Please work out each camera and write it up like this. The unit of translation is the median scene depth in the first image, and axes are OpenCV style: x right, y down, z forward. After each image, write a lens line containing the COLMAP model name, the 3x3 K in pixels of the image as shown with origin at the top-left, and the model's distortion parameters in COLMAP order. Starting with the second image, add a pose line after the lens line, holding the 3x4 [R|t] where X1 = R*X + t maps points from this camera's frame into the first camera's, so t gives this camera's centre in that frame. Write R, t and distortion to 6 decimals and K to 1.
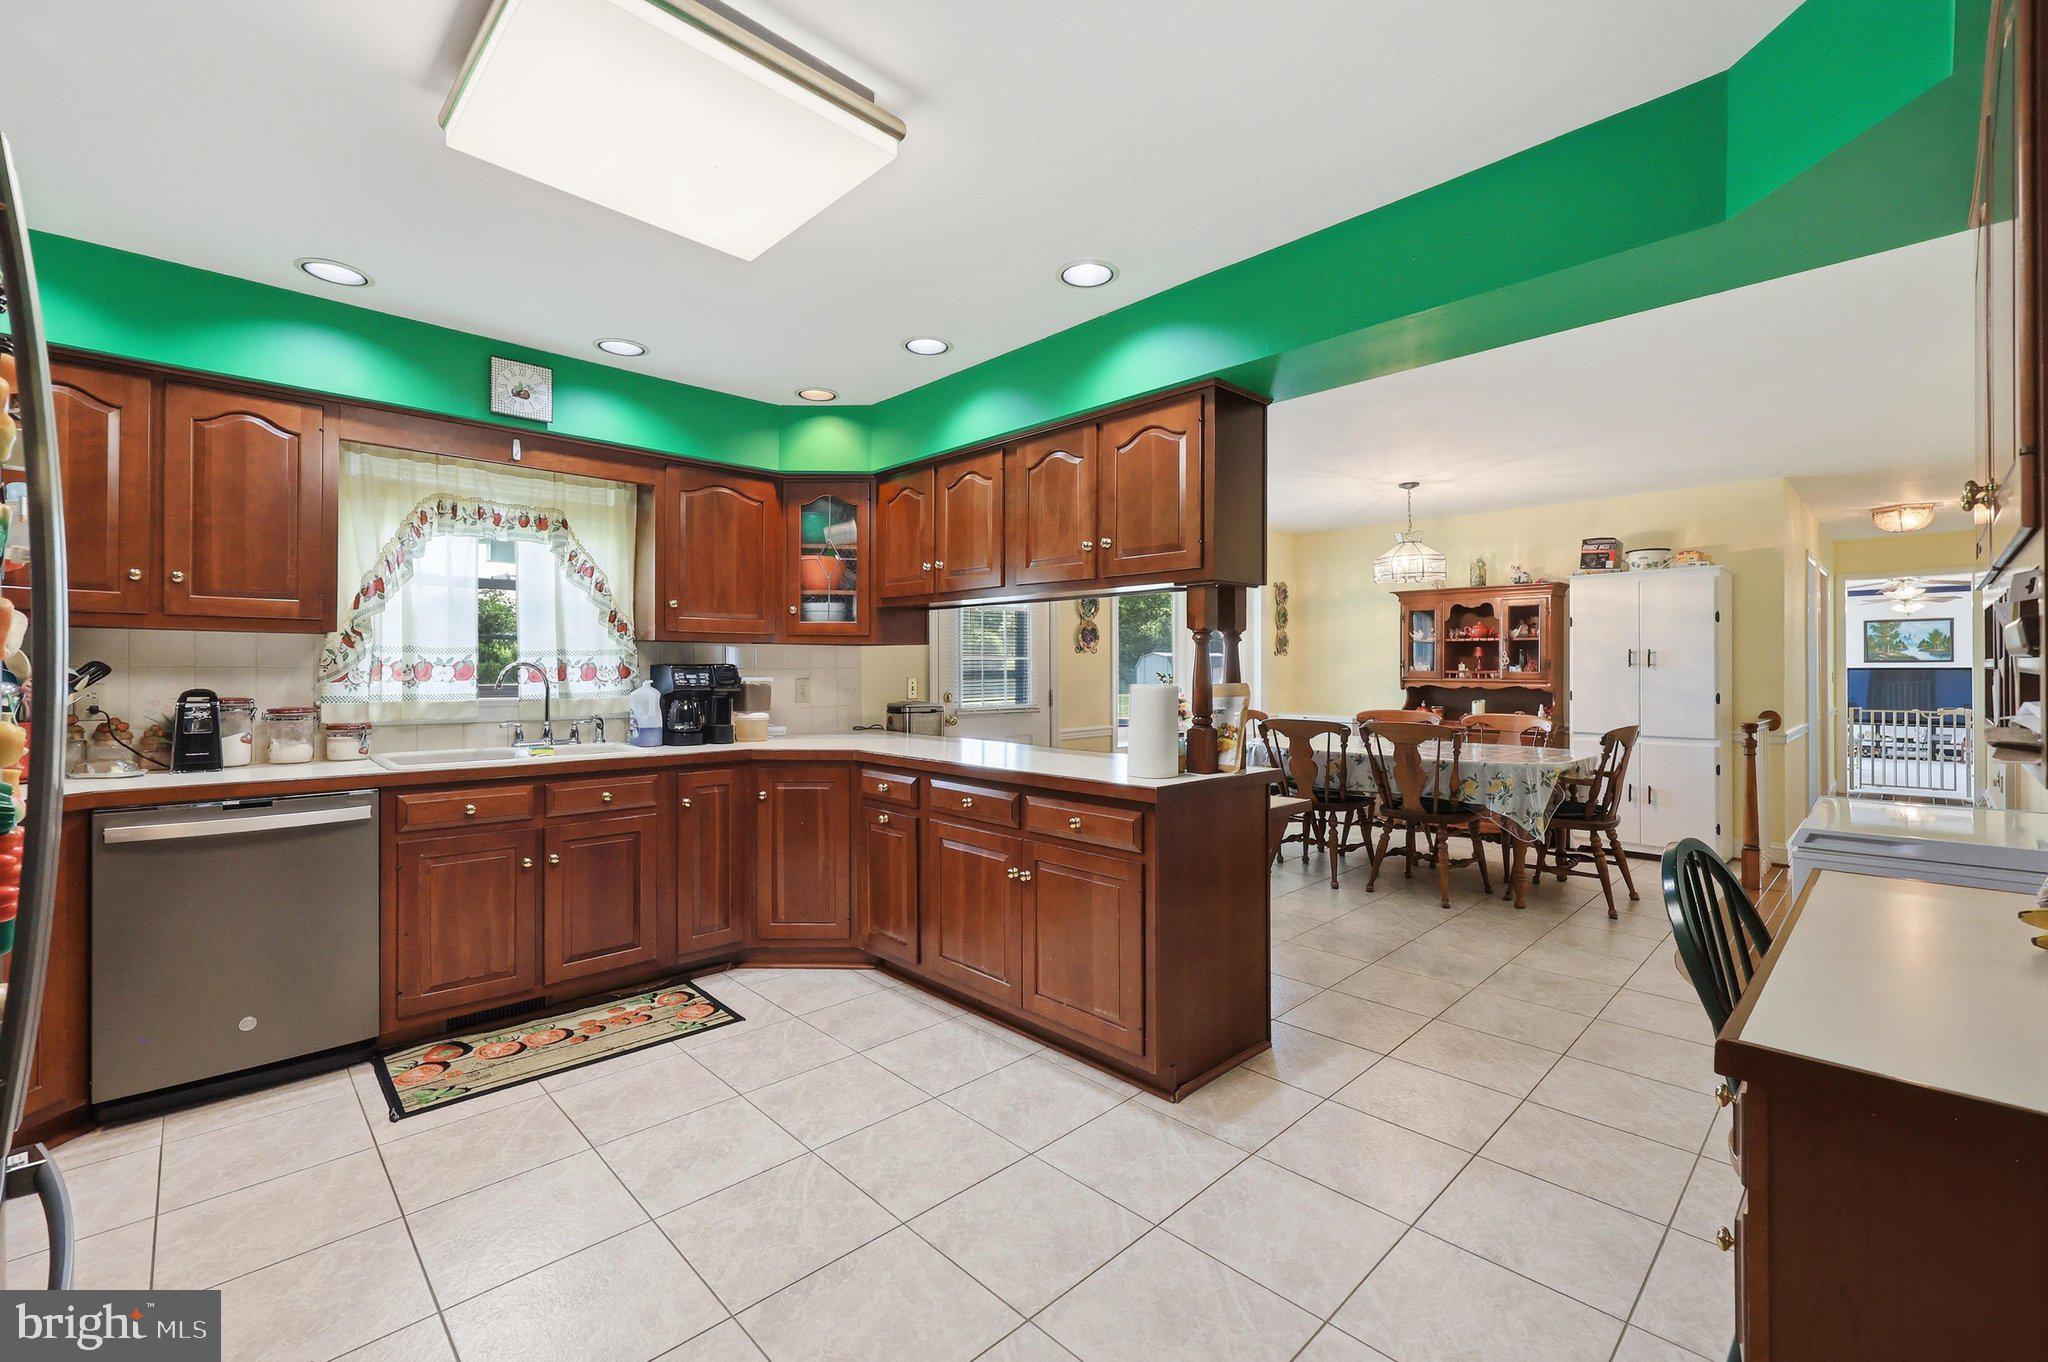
lens RADIAL K [[861.0, 0, 1032.8], [0, 861.0, 674.7], [0, 0, 1]] dist [-0.001307, -0.000132]
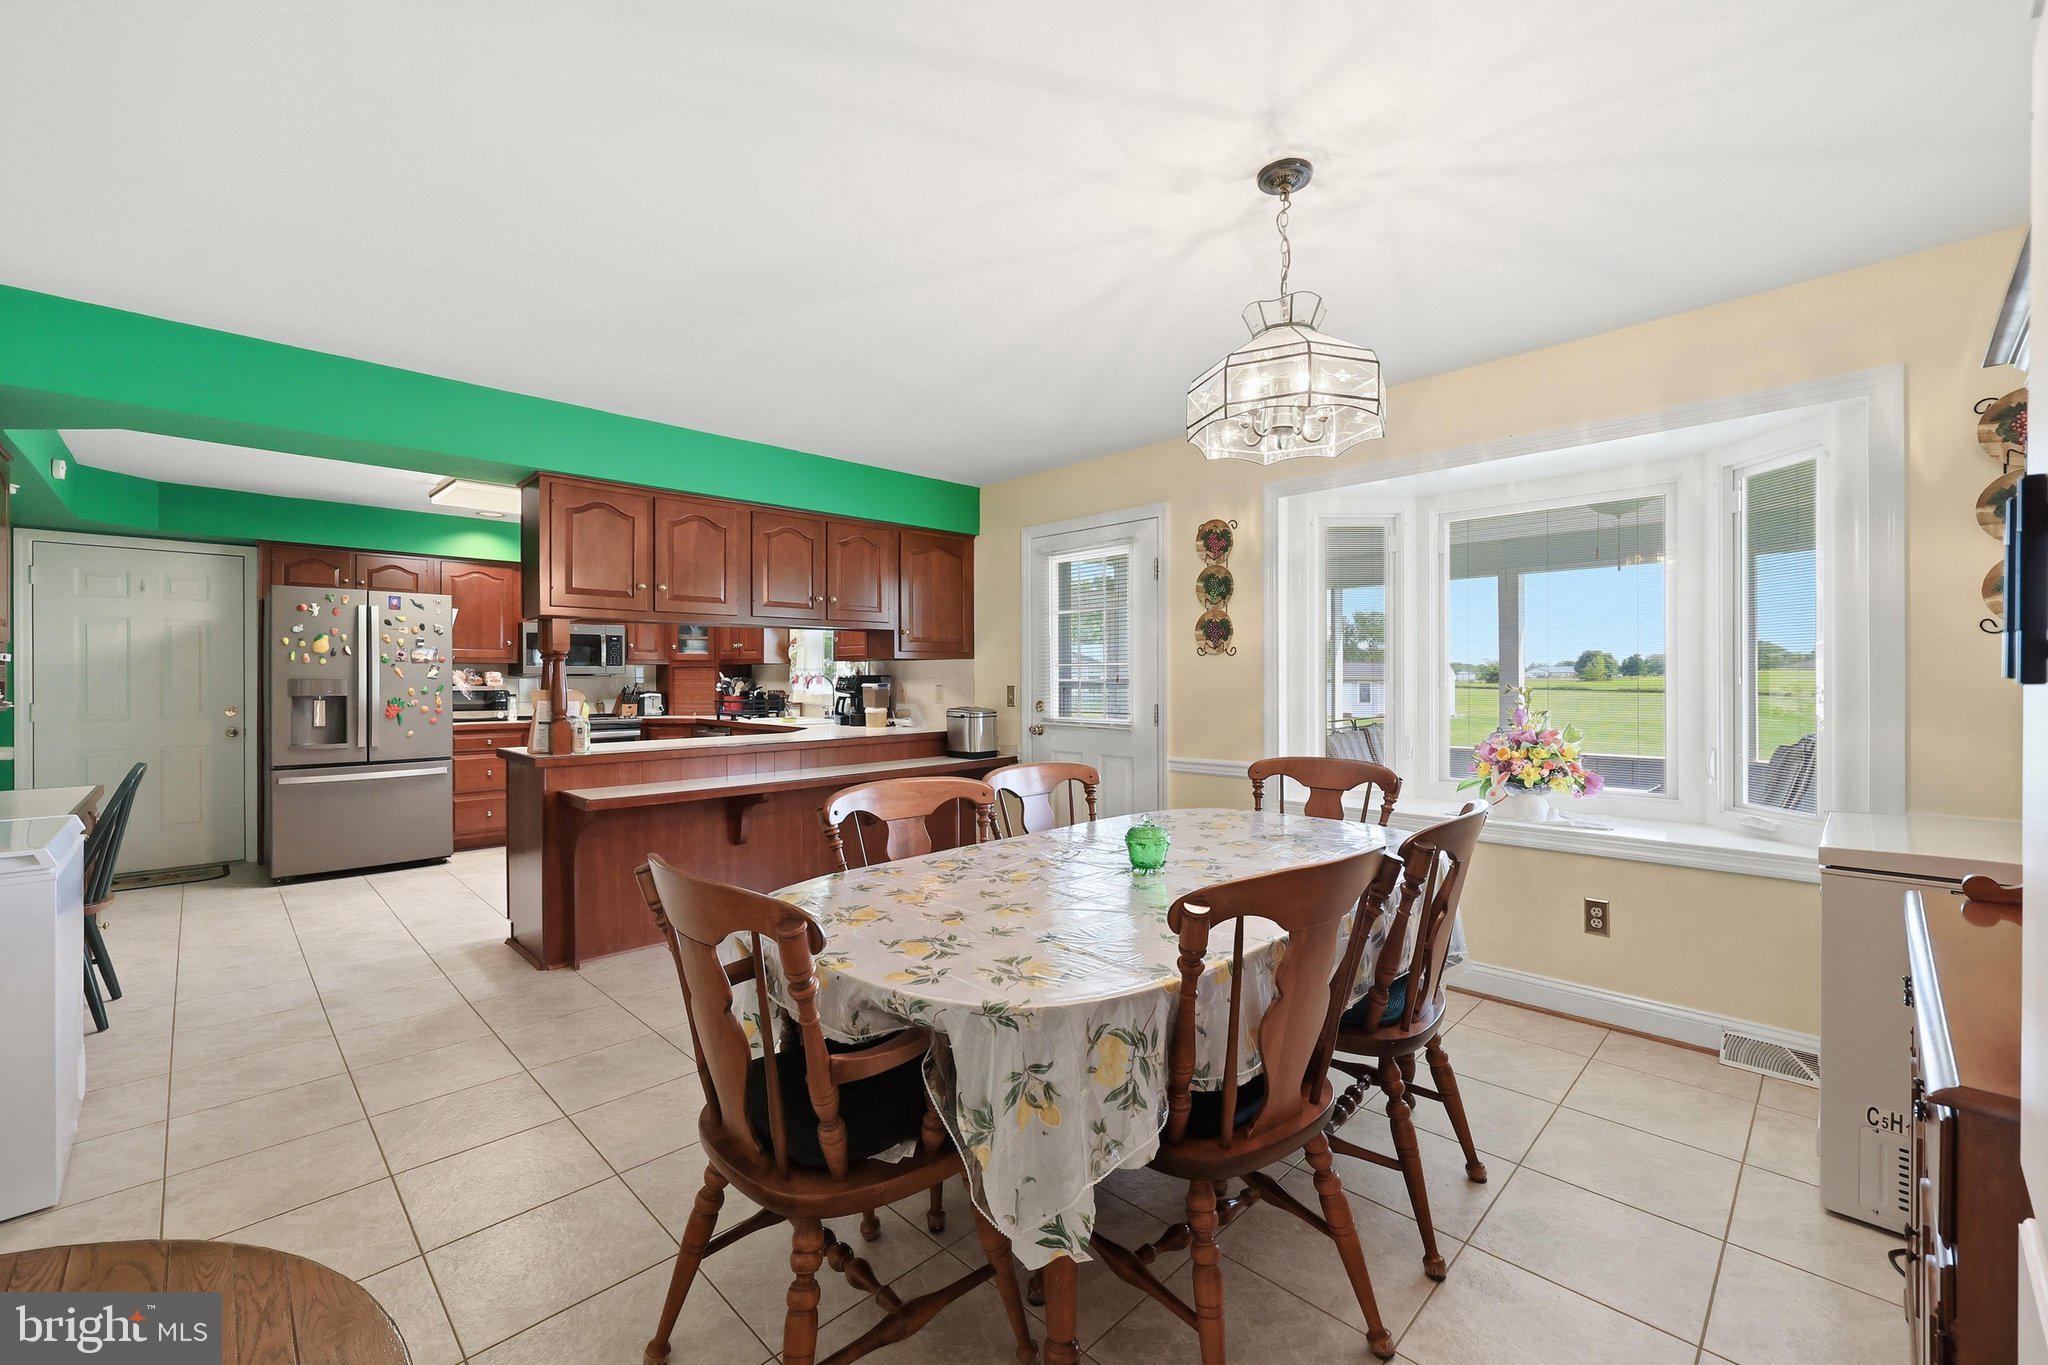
lens RADIAL K [[826.5, 0, 1024.9], [0, 826.5, 674.7], [0, 0, 1]] dist [-0.000928, -0.000147]
pose [[0.010791, -0.006809, -0.999919, 0.726024], [-0.002838, 0.999973, -0.006840, -0.004269], [0.999938, 0.002912, 0.010772, 0.812810]]
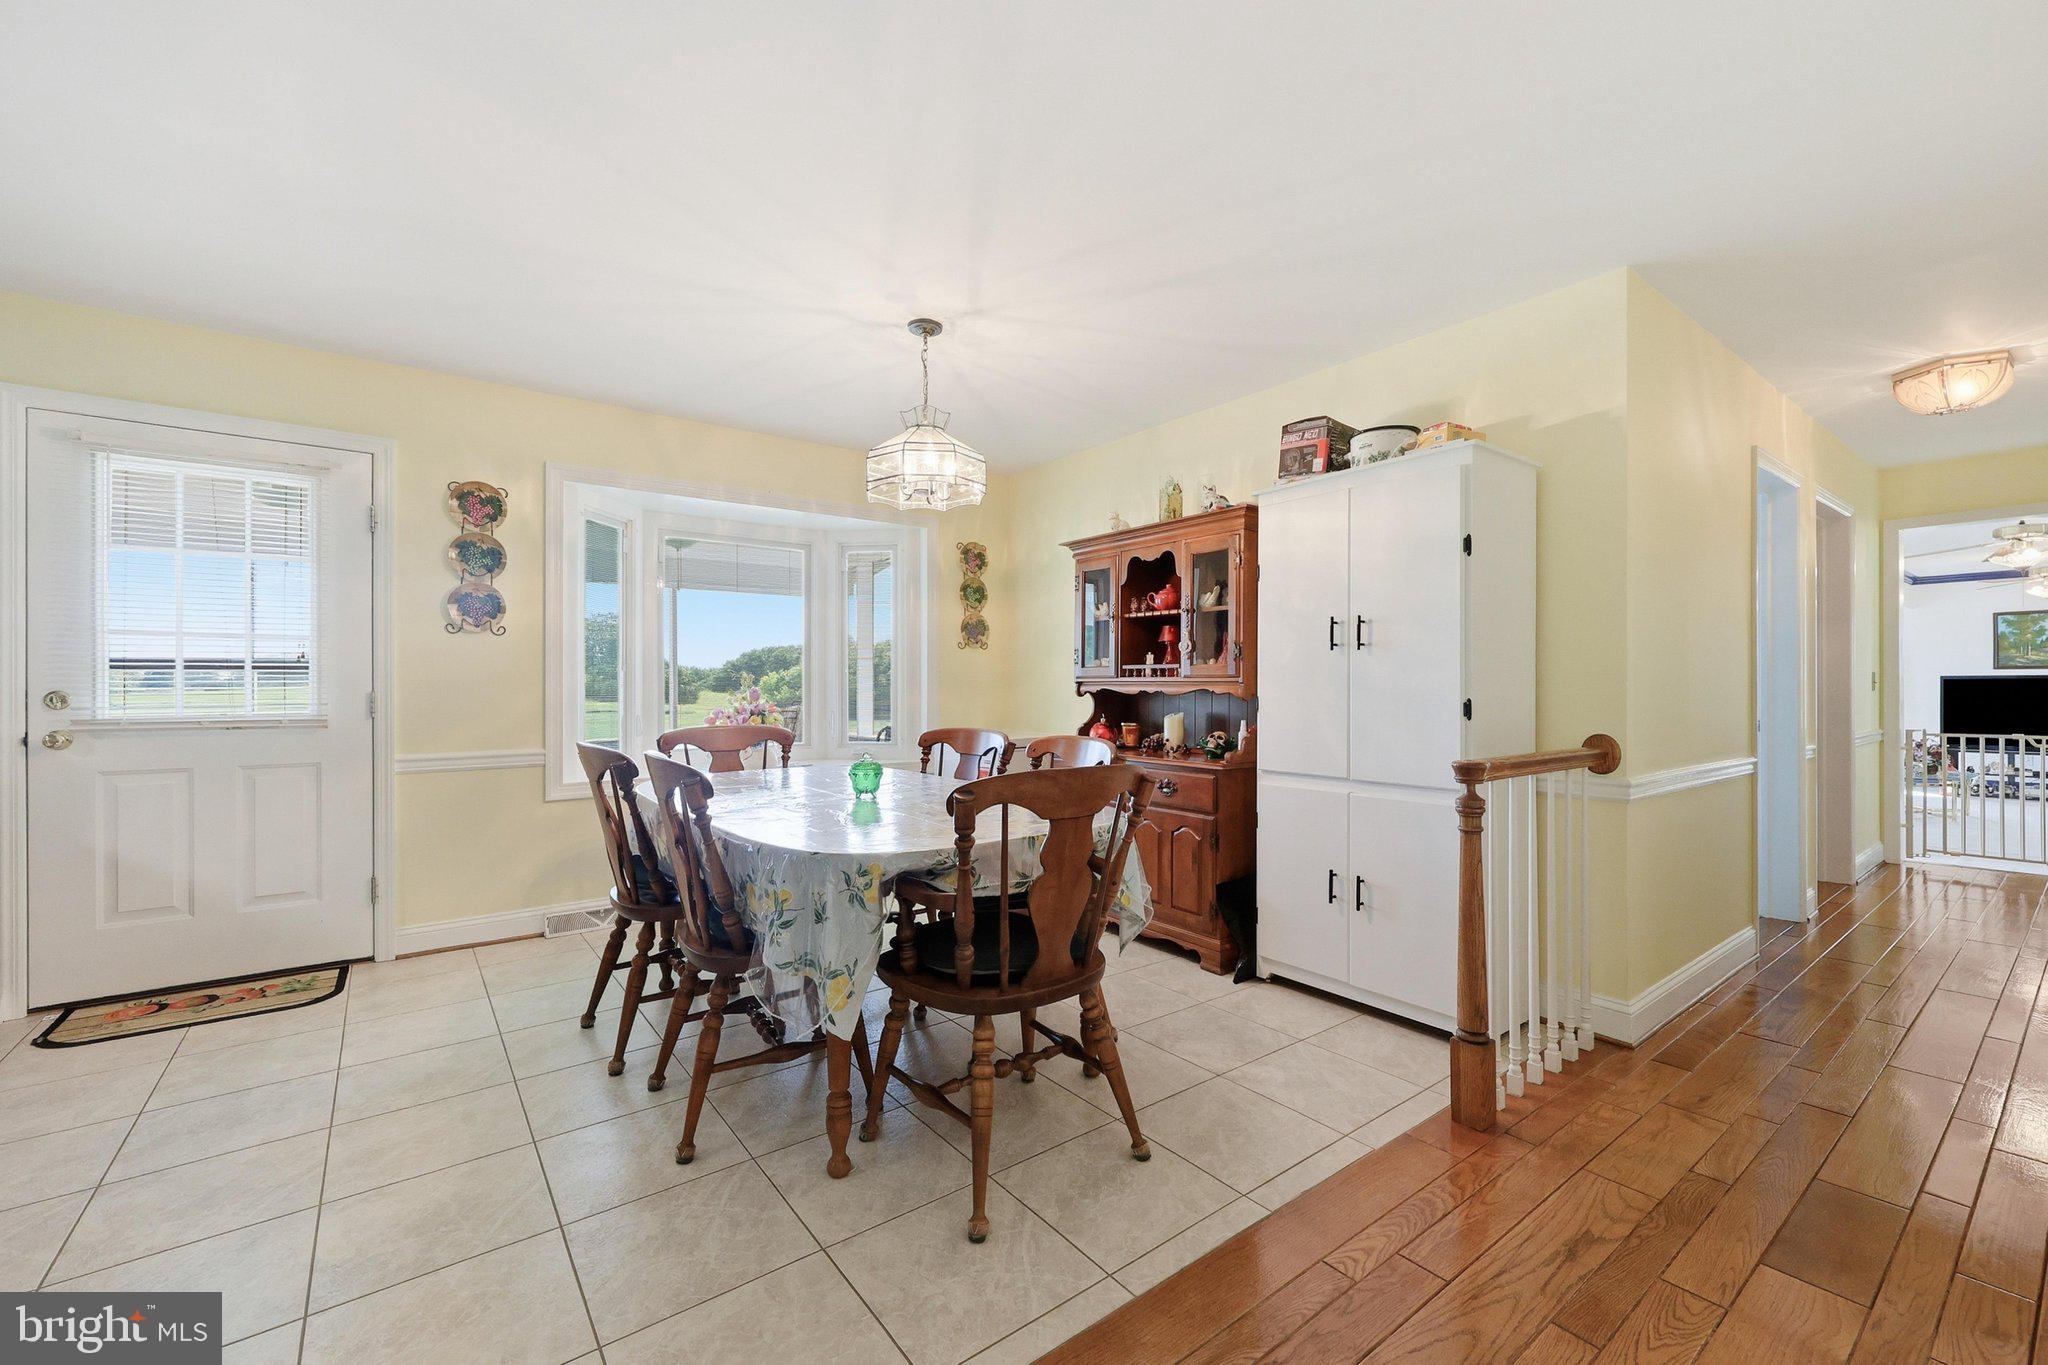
lens RADIAL K [[835.2, 0, 1018.6], [0, 835.2, 692.3], [0, 0, 1]] dist [-0.000329, 0.000053]
pose [[0.992407, 0.000685, -0.122994, 0.520891], [-0.000803, 0.999999, -0.000907, 0.016638], [0.122993, 0.000999, 0.992407, 0.428125]]
